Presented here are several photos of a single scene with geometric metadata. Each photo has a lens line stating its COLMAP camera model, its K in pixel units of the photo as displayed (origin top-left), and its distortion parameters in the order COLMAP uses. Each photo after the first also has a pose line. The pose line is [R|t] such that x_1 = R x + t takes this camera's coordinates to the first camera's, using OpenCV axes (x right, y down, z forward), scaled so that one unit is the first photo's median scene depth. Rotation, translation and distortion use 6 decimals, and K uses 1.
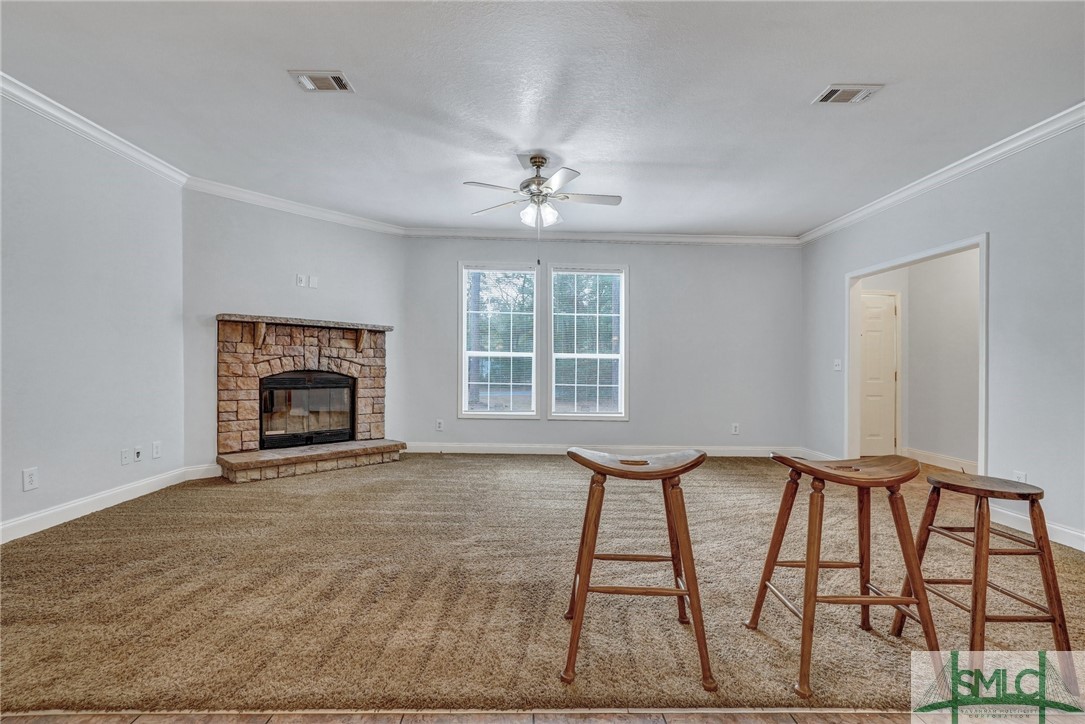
lens RADIAL K [[497.9, 0, 542.5], [0, 497.9, 362.0], [0, 0, 1]] dist [0.002636, 0.000208]
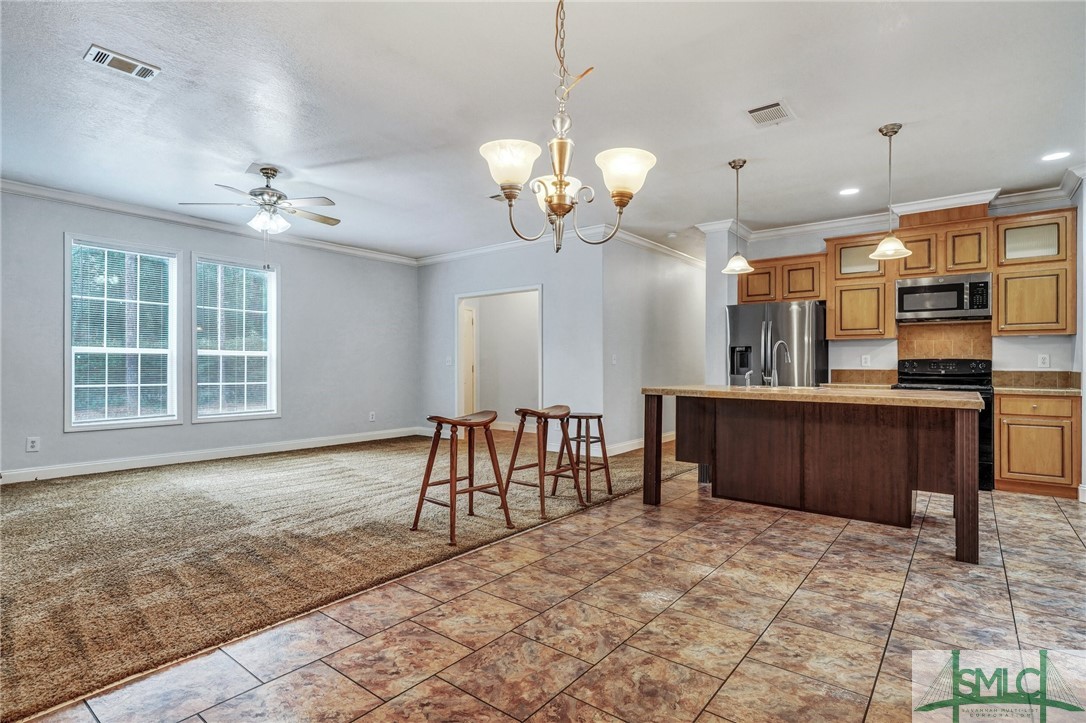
lens RADIAL K [[540.4, 0, 543.0], [0, 540.4, 361.5], [0, 0, 1]] dist [0.001834, 0.000237]
pose [[0.638914, -0.008663, 0.769229, -0.389589], [0.001735, 0.999950, 0.009820, -0.005944], [-0.769276, -0.004939, 0.638898, -0.142881]]
